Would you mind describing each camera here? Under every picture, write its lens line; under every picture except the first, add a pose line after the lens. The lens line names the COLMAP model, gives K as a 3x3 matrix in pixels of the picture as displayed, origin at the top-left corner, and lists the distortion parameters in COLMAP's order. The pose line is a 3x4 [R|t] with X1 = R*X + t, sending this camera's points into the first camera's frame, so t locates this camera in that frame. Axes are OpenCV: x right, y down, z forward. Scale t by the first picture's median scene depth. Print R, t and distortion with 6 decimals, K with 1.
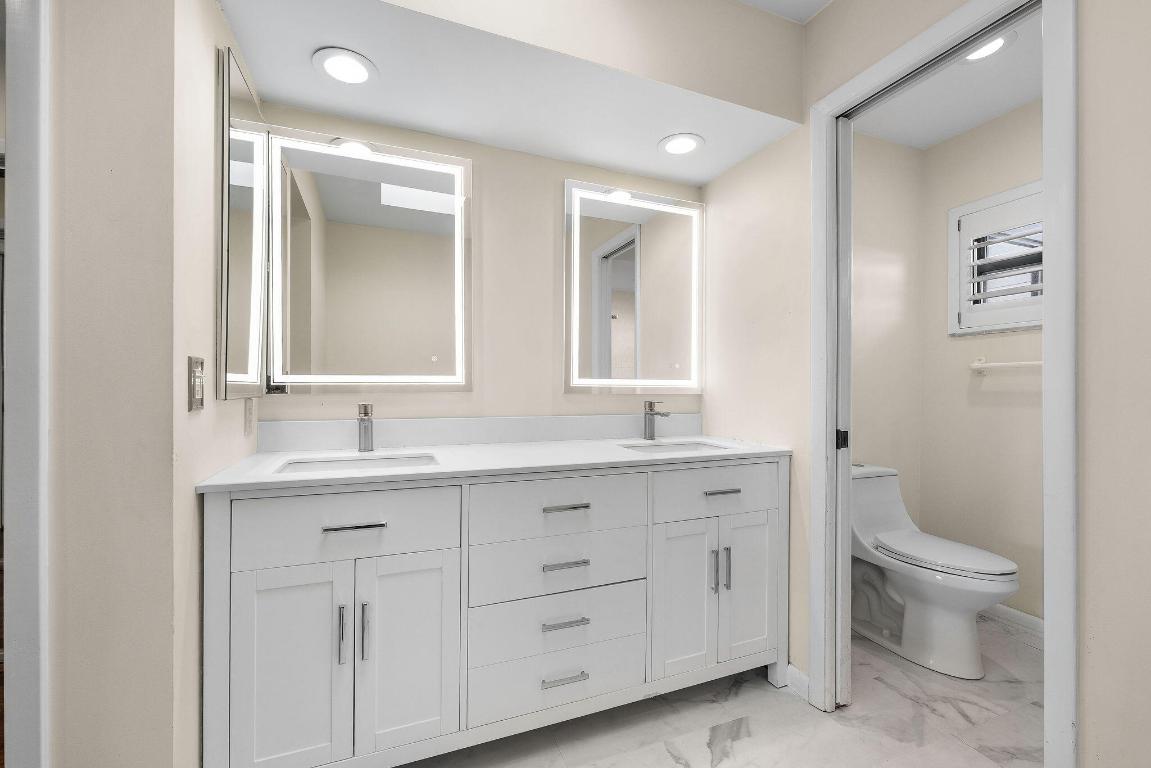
lens RADIAL K [[459.5, 0, 585.1], [0, 459.5, 389.2], [0, 0, 1]] dist [-0.002179, 0.000606]
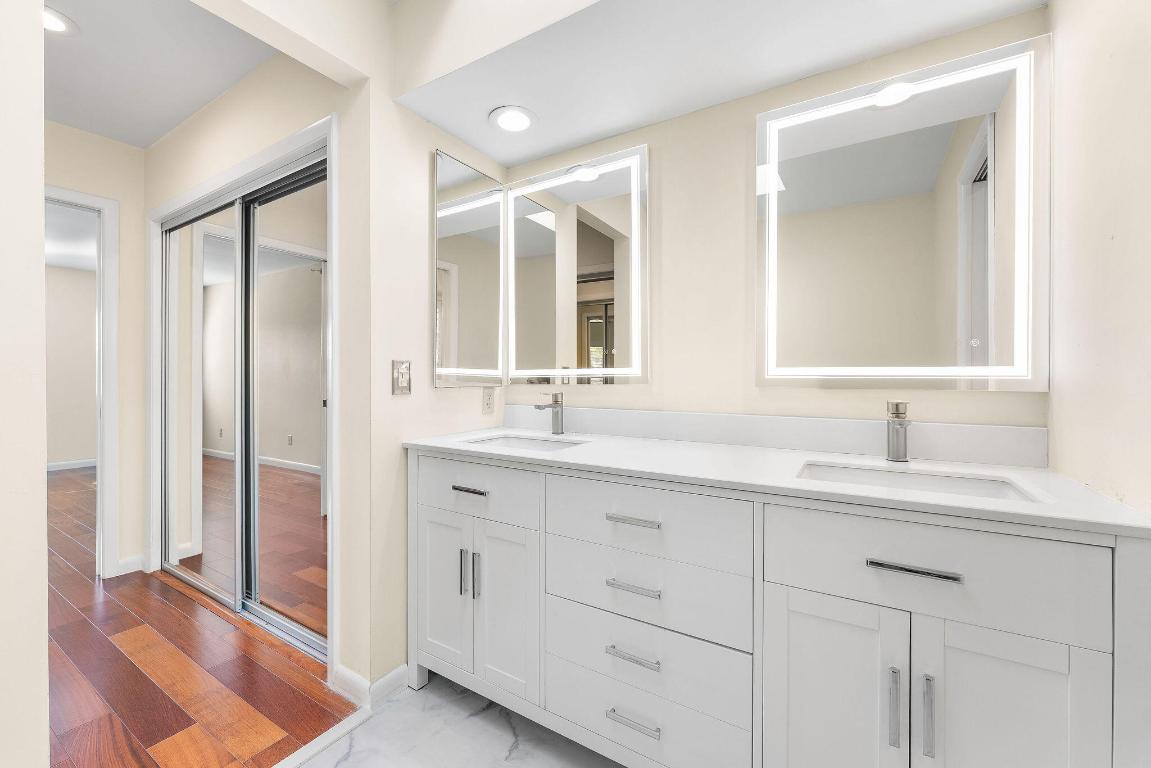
lens RADIAL K [[459.5, 0, 578.0], [0, 459.5, 380.5], [0, 0, 1]] dist [-0.002179, 0.000606]
pose [[0.603560, 0.000932, -0.797317, 0.434728], [-0.003126, 0.999994, -0.001198, -0.000090], [0.797312, 0.003215, 0.603559, 0.304253]]
